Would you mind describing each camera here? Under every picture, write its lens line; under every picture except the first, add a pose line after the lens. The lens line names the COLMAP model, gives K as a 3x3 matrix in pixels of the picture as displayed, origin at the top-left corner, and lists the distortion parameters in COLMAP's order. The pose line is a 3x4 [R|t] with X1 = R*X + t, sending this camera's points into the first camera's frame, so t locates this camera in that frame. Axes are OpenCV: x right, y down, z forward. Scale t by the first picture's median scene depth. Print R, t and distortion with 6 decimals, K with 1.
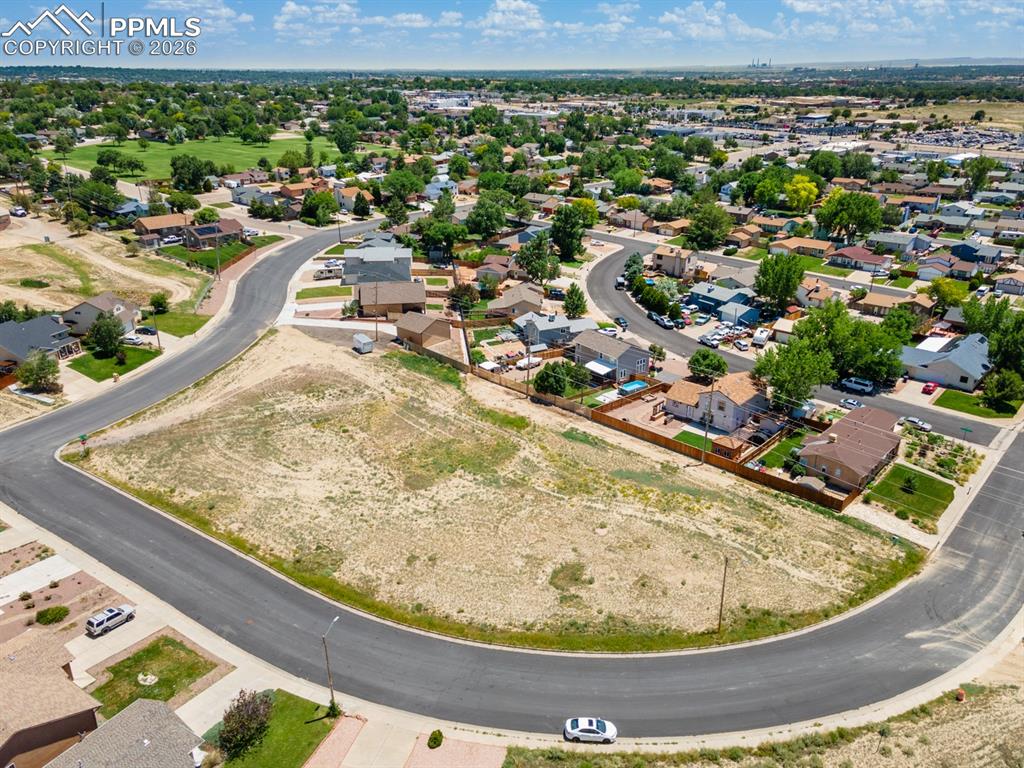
lens RADIAL K [[752.7, 0, 515.2], [0, 752.7, 379.1], [0, 0, 1]] dist [0.014404, 0.054266]
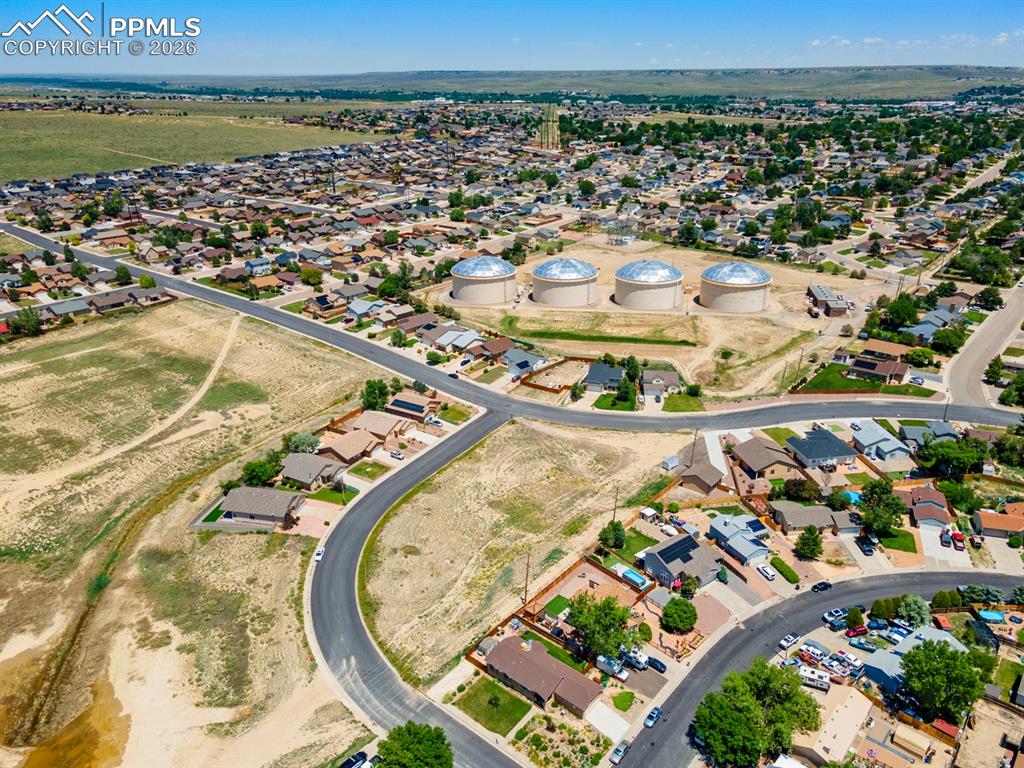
lens RADIAL K [[763.5, 0, 532.7], [0, 763.5, 384.1], [0, 0, 1]] dist [0.028350, 0.000657]
pose [[0.040808, 0.375312, -0.926000, 1.509356], [-0.374803, 0.864847, 0.334009, -0.787379], [0.926206, 0.333437, 0.175960, 0.617850]]
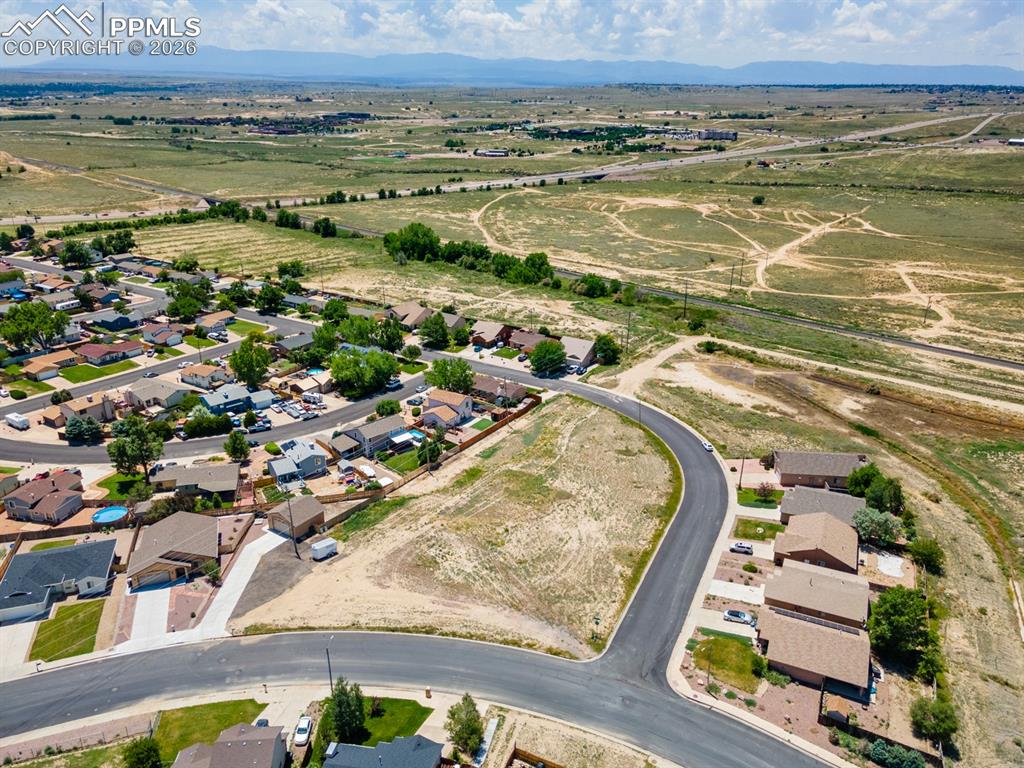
lens RADIAL K [[760.5, 0, 519.4], [0, 760.5, 379.2], [0, 0, 1]] dist [0.032819, 0.014707]
pose [[-0.160304, -0.355775, 0.920721, -1.469469], [0.366538, 0.844631, 0.390190, -0.717036], [-0.916489, 0.400028, -0.004993, 0.958150]]
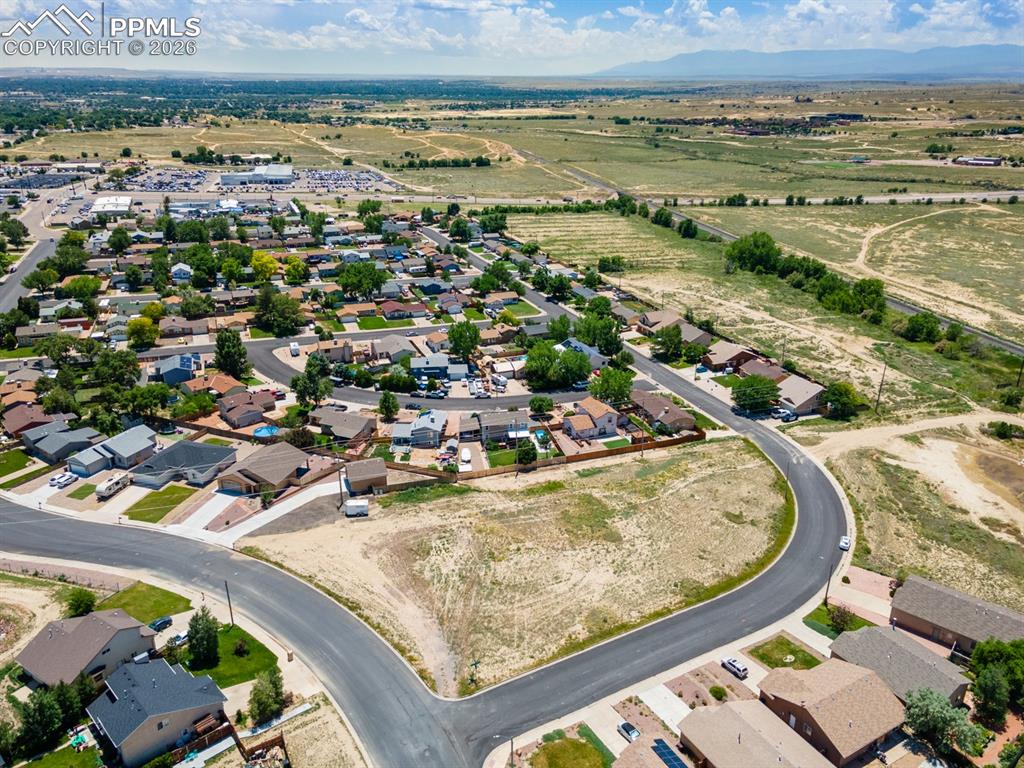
lens RADIAL K [[752.7, 0, 515.2], [0, 752.7, 379.1], [0, 0, 1]] dist [0.014404, 0.054266]
pose [[0.444732, -0.325178, 0.834549, -1.282380], [0.335066, 0.924513, 0.181676, -0.457690], [-0.830629, 0.198832, 0.520117, 0.323664]]
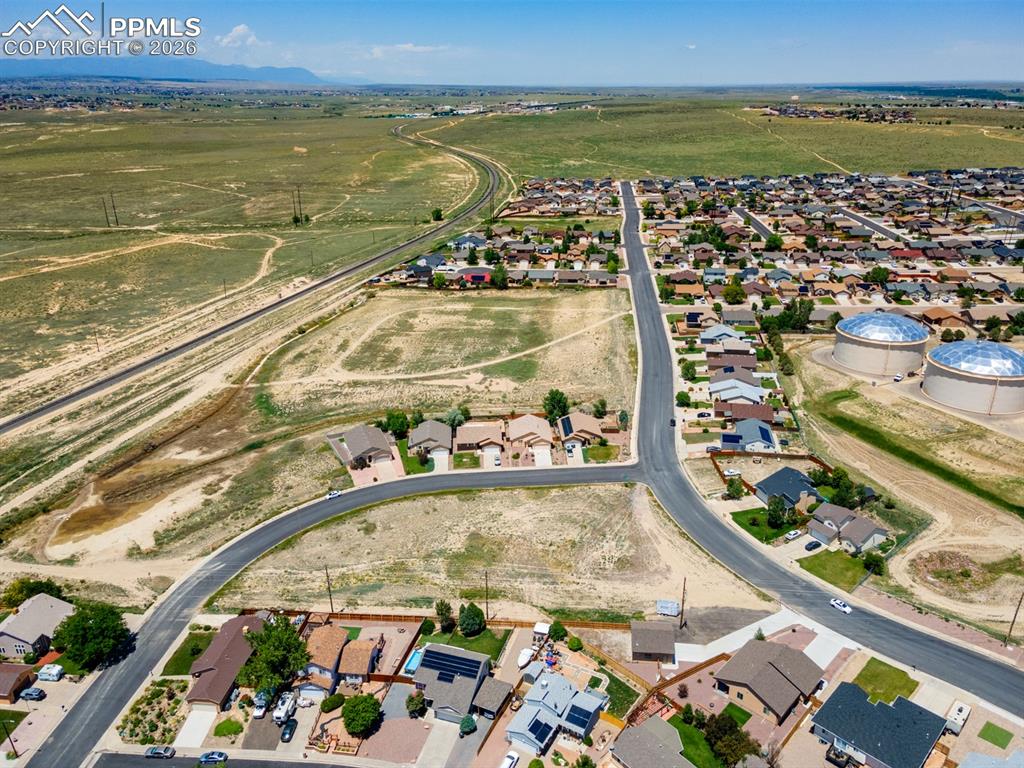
lens RADIAL K [[760.5, 0, 519.4], [0, 760.5, 379.2], [0, 0, 1]] dist [0.032819, 0.014707]
pose [[-0.806975, 0.213532, -0.550631, 0.698719], [-0.223598, 0.752477, 0.619501, -1.283320], [0.546621, 0.623042, -0.559485, 1.792240]]
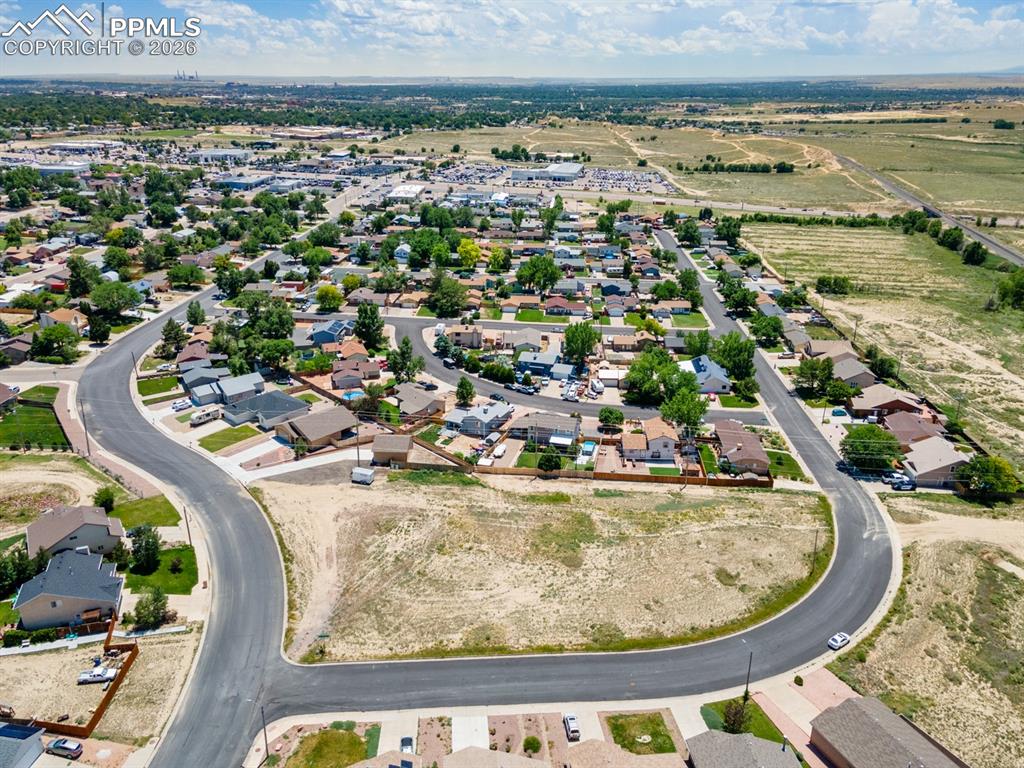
lens RADIAL K [[747.0, 0, 512.0], [0, 747.0, 384.0], [0, 0, 1]] dist [0.018764, 0.045895]
pose [[0.784295, -0.227605, 0.577128, -0.887895], [0.232148, 0.970356, 0.067203, -0.280779], [-0.575316, 0.081272, 0.813884, -0.062342]]
